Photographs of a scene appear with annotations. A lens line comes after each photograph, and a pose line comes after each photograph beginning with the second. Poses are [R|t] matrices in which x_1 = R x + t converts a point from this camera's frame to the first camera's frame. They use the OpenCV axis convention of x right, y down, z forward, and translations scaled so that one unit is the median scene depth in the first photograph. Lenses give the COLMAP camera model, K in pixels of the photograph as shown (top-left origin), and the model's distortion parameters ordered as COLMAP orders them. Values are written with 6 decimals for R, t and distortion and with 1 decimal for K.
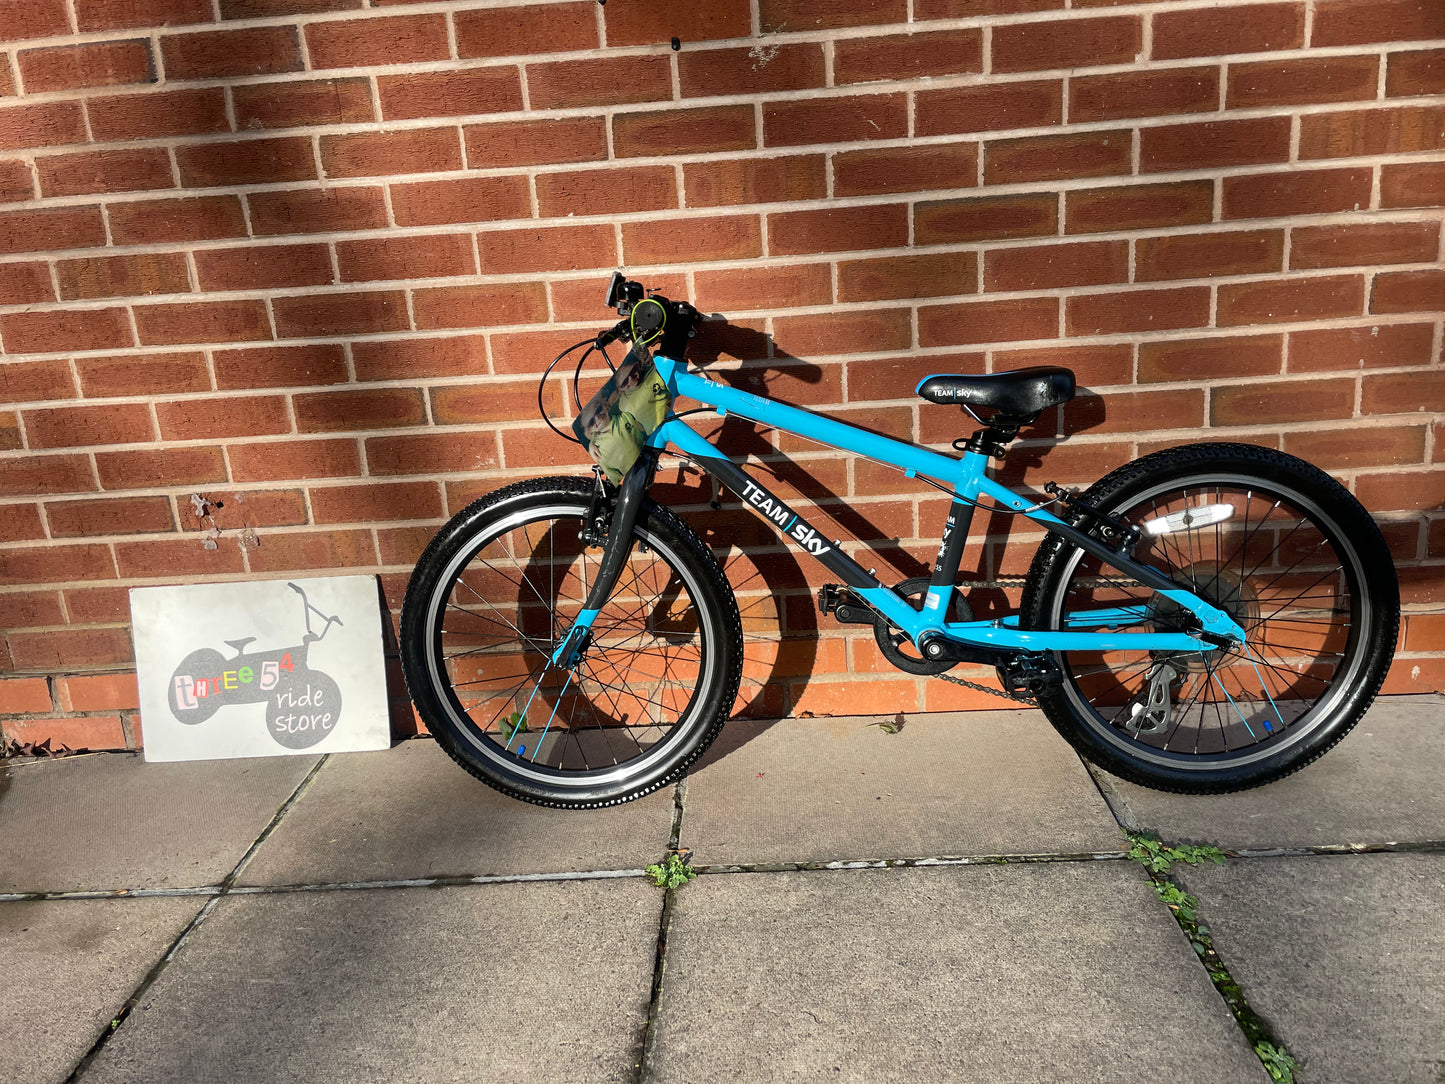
lens RADIAL K [[1099.8, 0, 714.9], [0, 1099.8, 519.1], [0, 0, 1]] dist [0.094645, -0.127371]
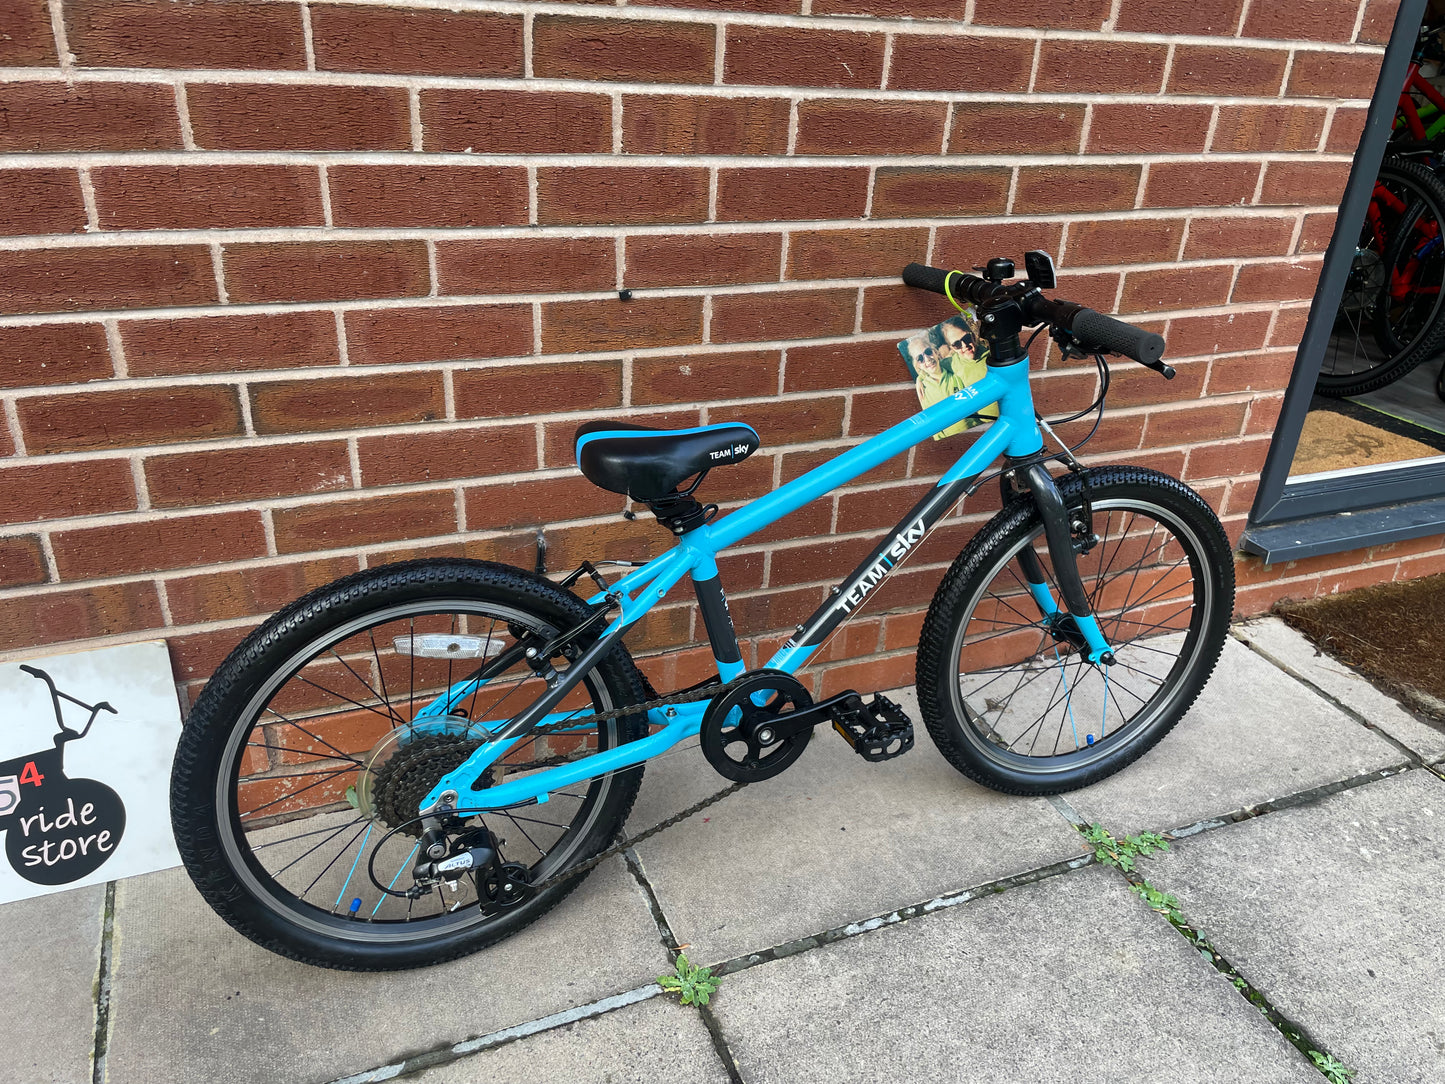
lens RADIAL K [[1099.8, 0, 734.8], [0, 1099.8, 541.6], [0, 0, 1]] dist [0.094645, -0.127371]
pose [[0.894814, -0.086687, 0.437941, -0.318947], [-0.002051, 0.980159, 0.198204, -0.171525], [-0.446433, -0.178253, 0.876882, 0.244699]]
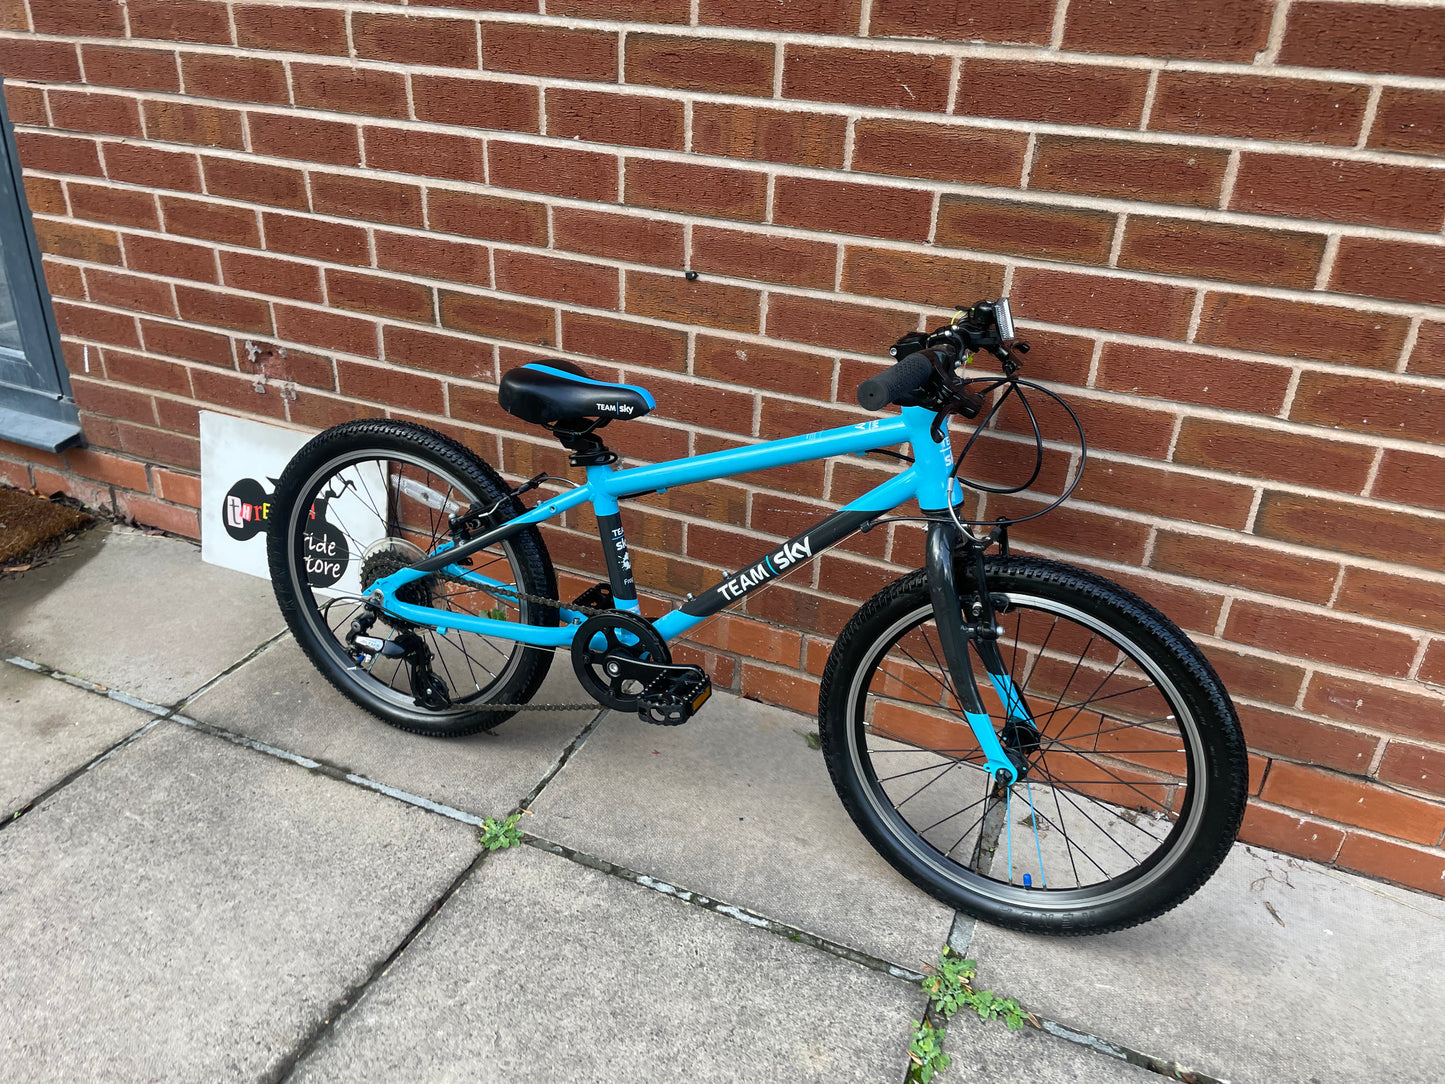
lens RADIAL K [[1099.8, 0, 708.8], [0, 1099.8, 539.5], [0, 0, 1]] dist [0.094645, -0.127371]
pose [[0.927521, 0.259645, -0.268866, 0.308977], [-0.194250, 0.949414, 0.246737, -0.210296], [0.319329, -0.176626, 0.931038, 0.122060]]
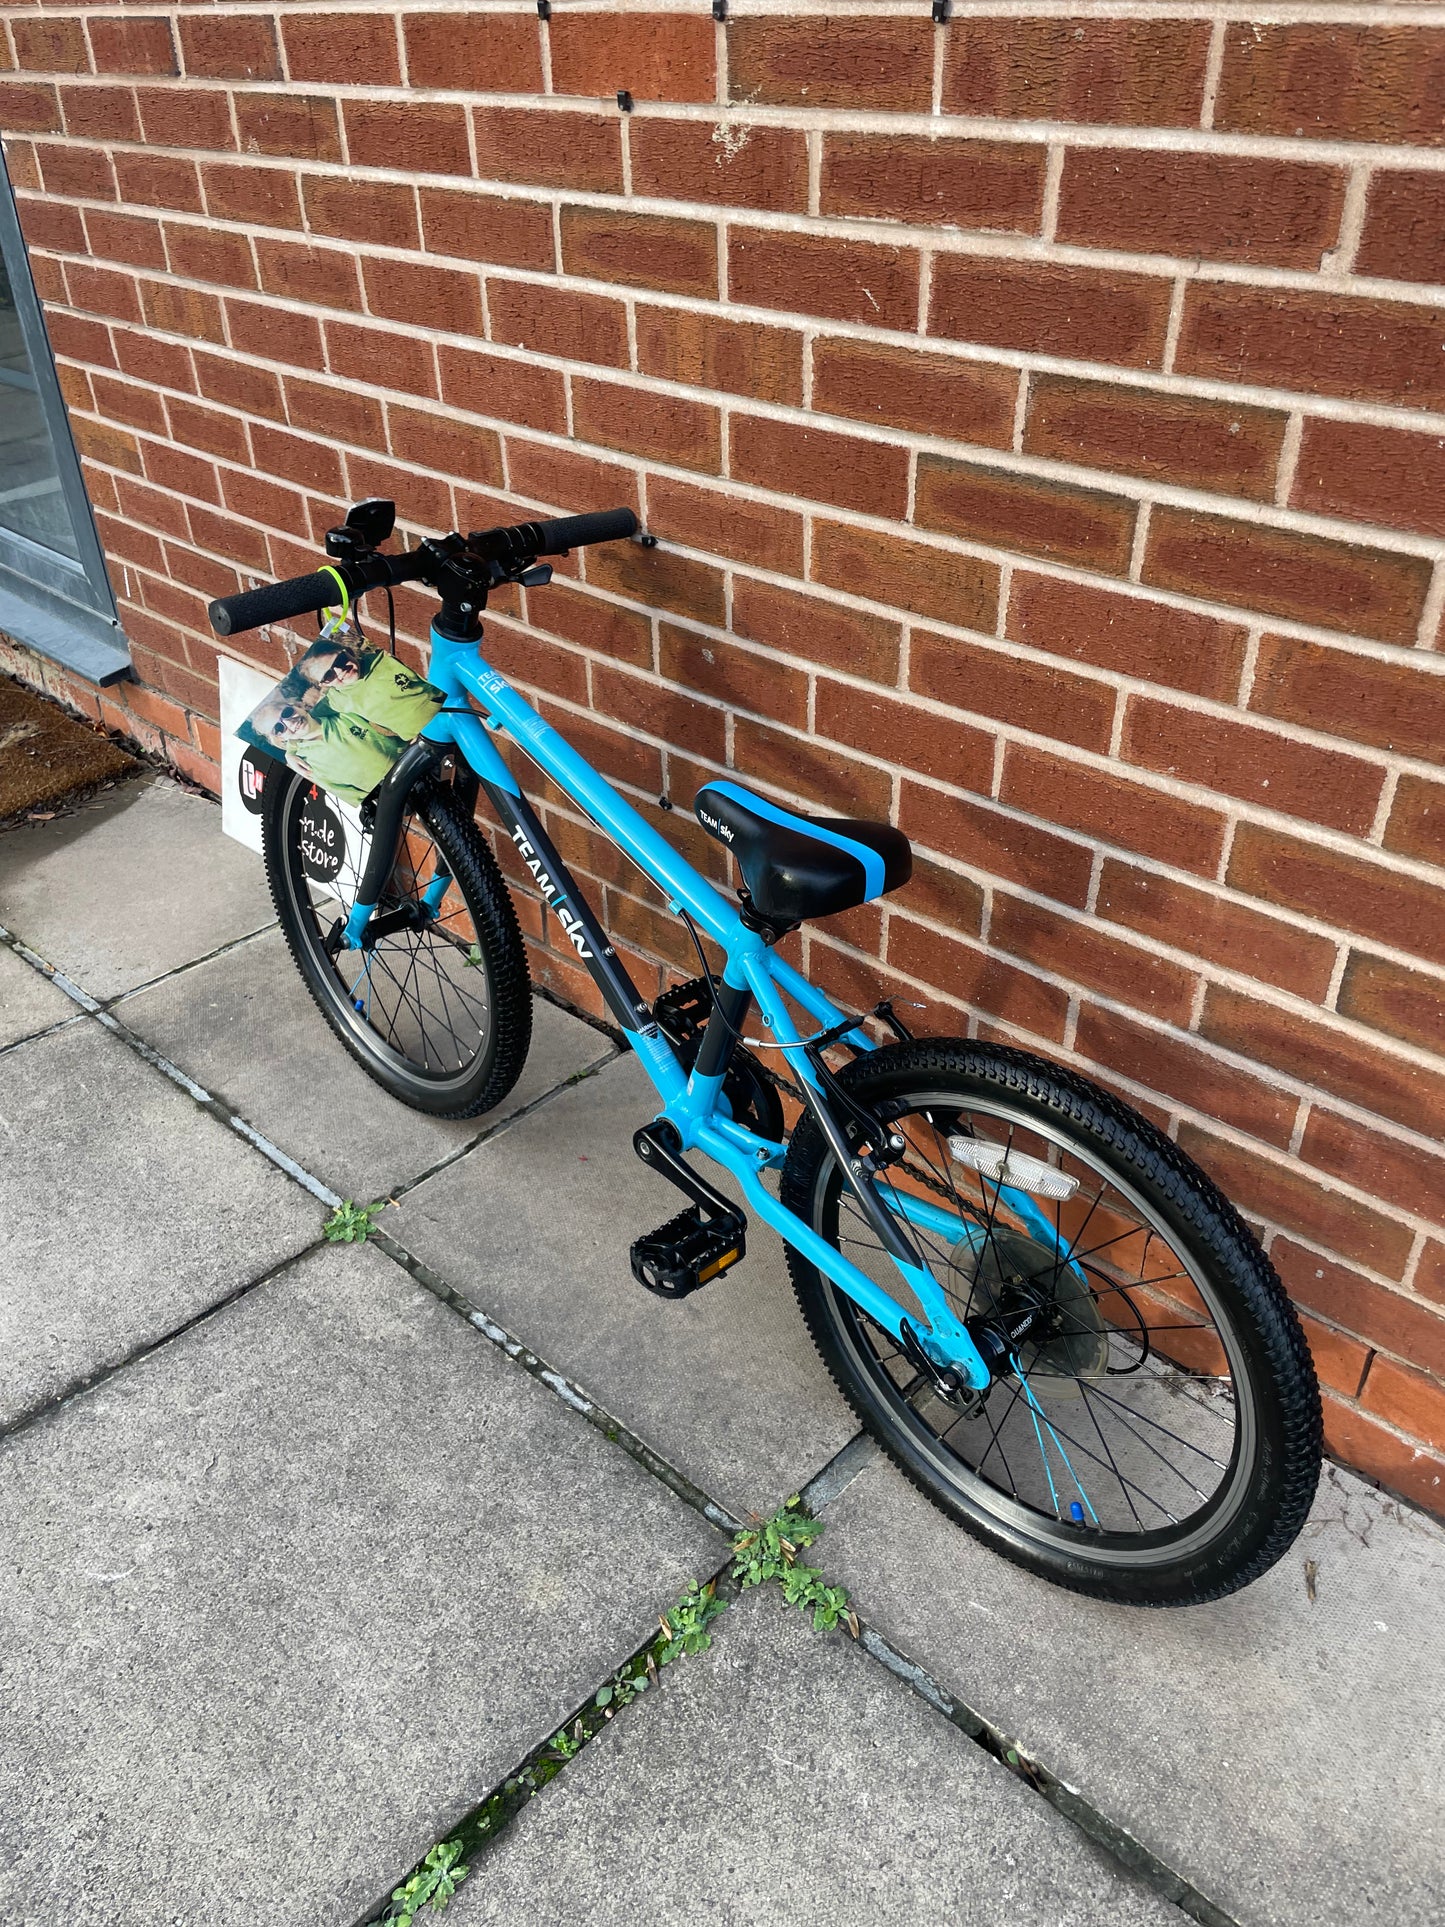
lens RADIAL K [[1466.6, 0, 714.8], [0, 1466.6, 947.5], [0, 0, 1]] dist [0.094645, -0.127371]
pose [[0.750994, 0.408091, -0.519105, 0.597041], [-0.204538, 0.891259, 0.404750, -0.344188], [0.627832, -0.197788, 0.752800, 0.314286]]
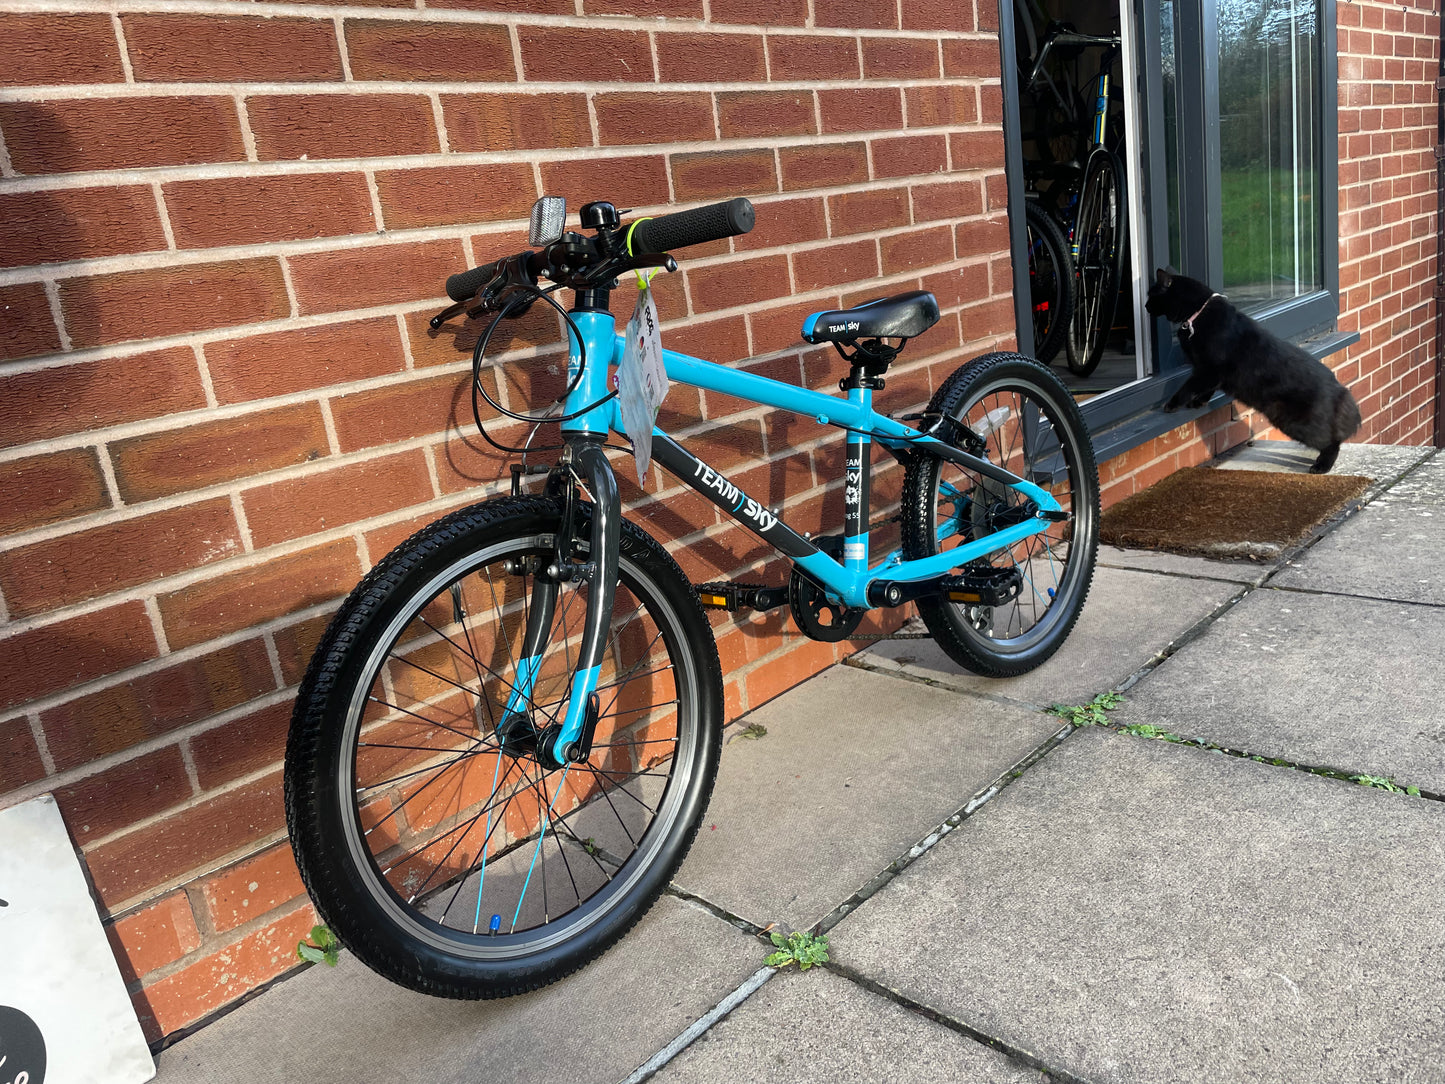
lens RADIAL K [[1099.8, 0, 724.7], [0, 1099.8, 523.9], [0, 0, 1]] dist [0.094645, -0.127371]
pose [[0.676521, -0.206116, 0.706991, -0.496870], [0.274670, 0.961380, 0.017448, 0.003390], [-0.683283, 0.182385, 0.707008, 0.378718]]
